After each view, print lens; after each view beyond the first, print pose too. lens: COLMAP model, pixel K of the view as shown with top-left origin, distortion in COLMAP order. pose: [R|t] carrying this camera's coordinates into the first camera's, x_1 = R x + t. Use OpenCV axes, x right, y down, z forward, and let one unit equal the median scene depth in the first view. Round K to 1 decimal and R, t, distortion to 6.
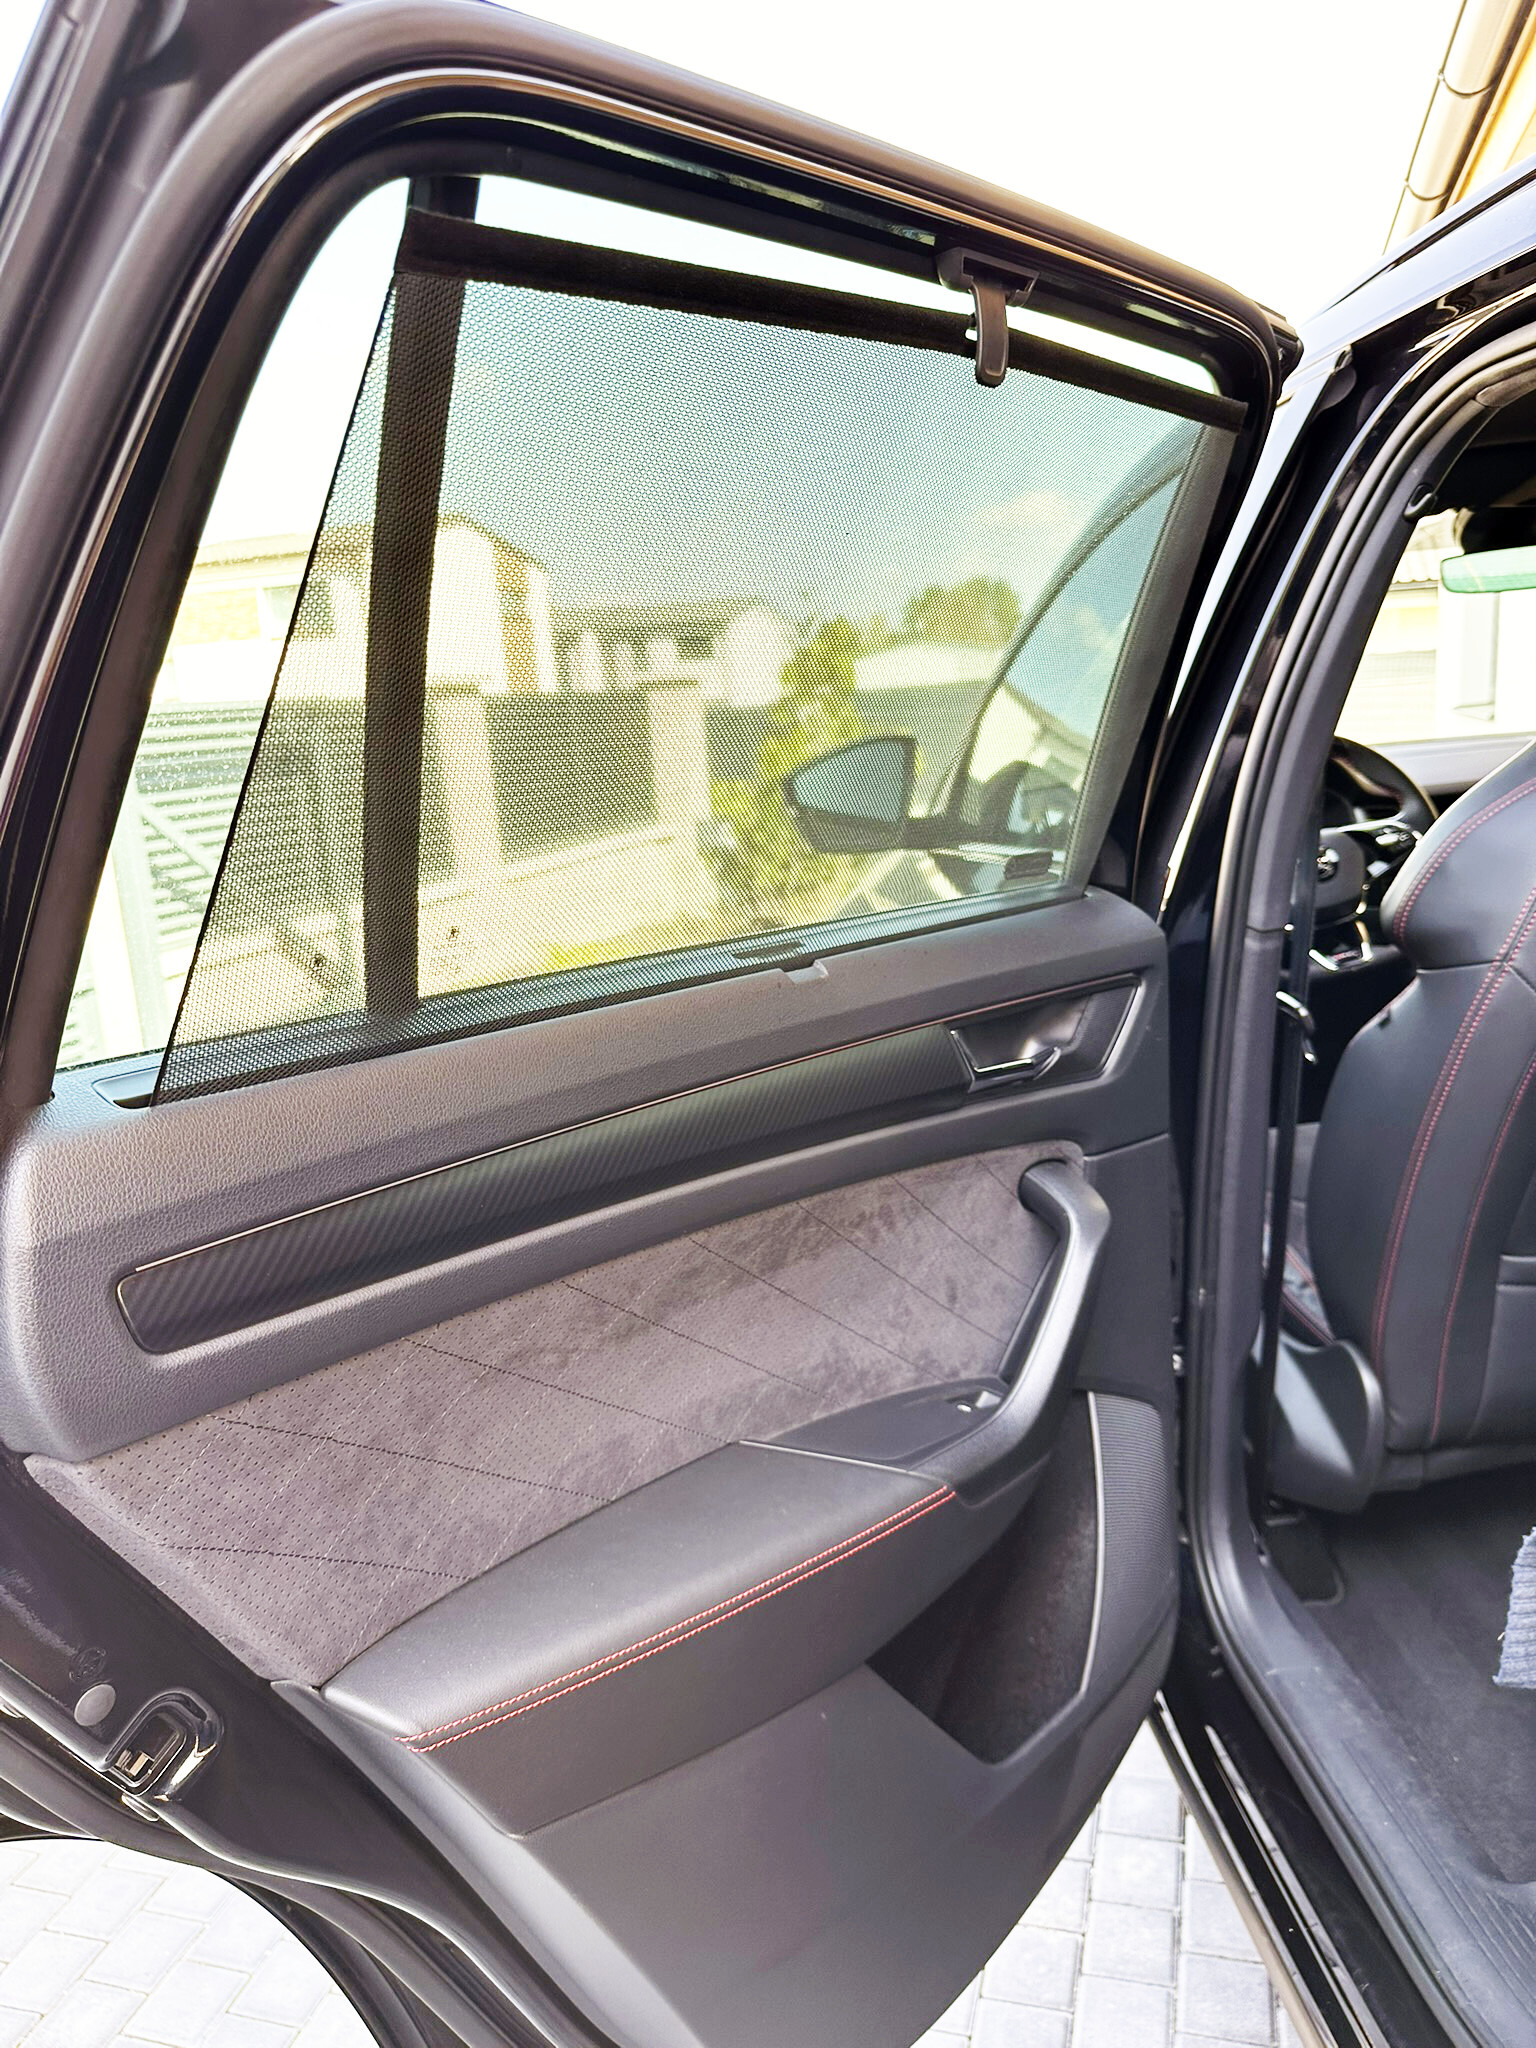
lens RADIAL K [[1549.4, 0, 768.0], [0, 1549.4, 1024.0], [0, 0, 1]] dist [0.150112, -0.303389]
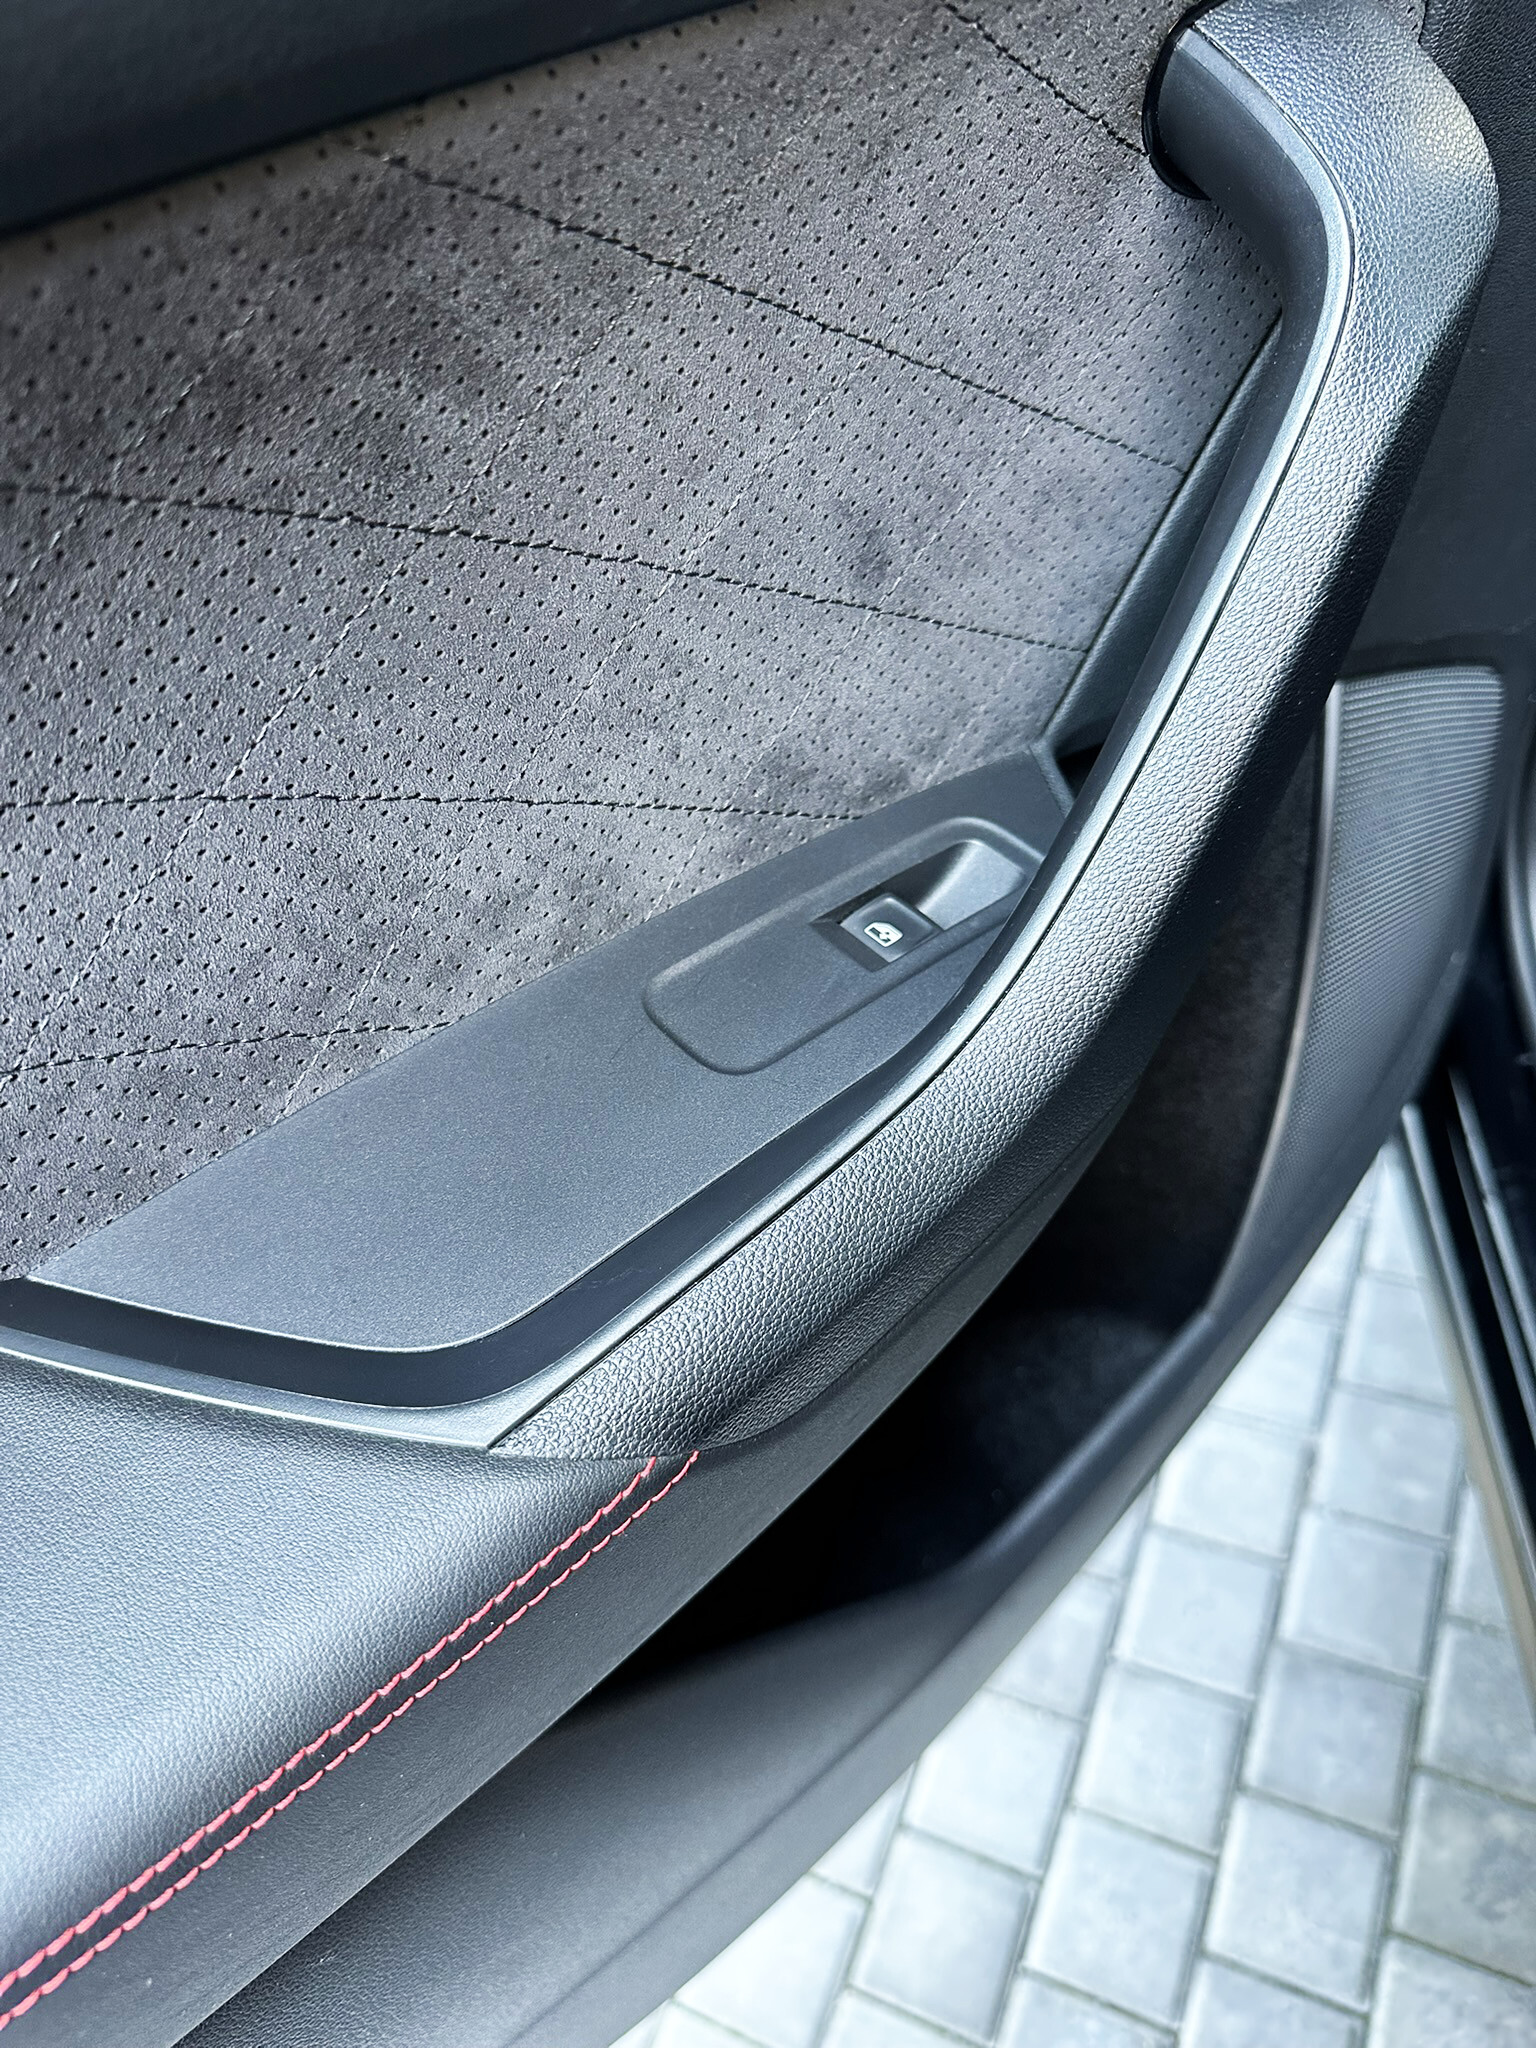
lens RADIAL K [[1549.4, 0, 768.0], [0, 1549.4, 1024.0], [0, 0, 1]] dist [0.150112, -0.303389]
pose [[0.988793, 0.018151, -0.148183, 0.142118], [0.078999, 0.778614, 0.622511, 0.059000], [0.126677, -0.627241, 0.768454, 0.710998]]
